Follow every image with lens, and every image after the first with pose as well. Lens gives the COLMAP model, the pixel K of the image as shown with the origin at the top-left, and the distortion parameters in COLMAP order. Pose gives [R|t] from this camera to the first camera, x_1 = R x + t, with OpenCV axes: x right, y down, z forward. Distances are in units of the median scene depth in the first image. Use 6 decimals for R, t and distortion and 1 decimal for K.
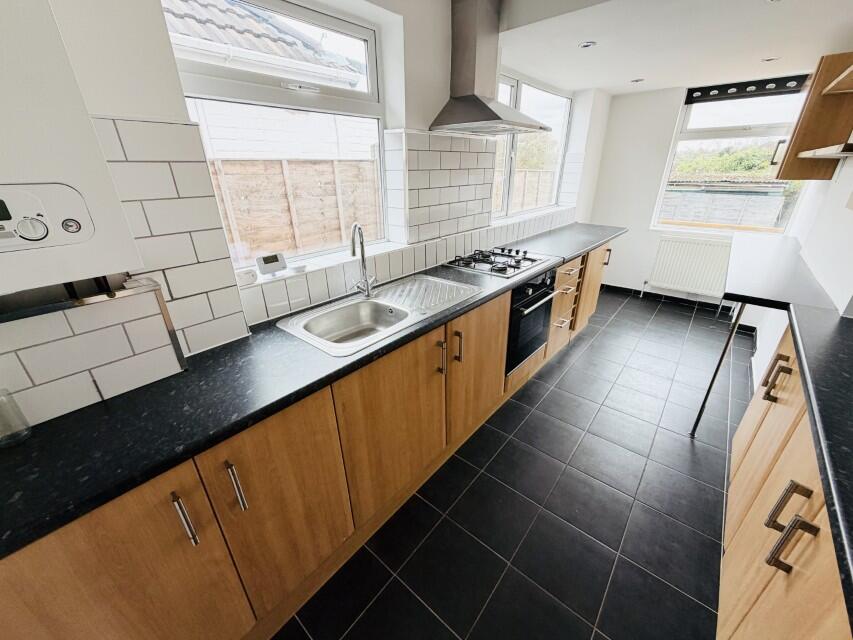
lens RADIAL K [[339.6, 0, 423.6], [0, 339.6, 320.7], [0, 0, 1]] dist [0.000496, -0.000218]
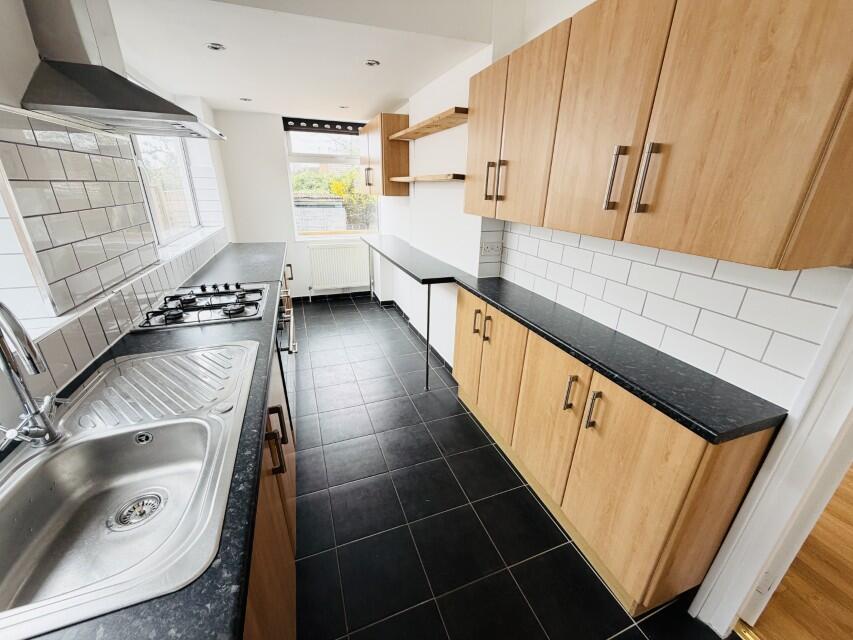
lens RADIAL K [[339.6, 0, 426.1], [0, 339.6, 320.1], [0, 0, 1]] dist [0.000496, -0.000218]
pose [[0.486135, -0.302379, 0.819903, -0.124100], [0.337794, 0.930322, 0.142817, -0.060047], [-0.805958, 0.207530, 0.554403, 0.140259]]
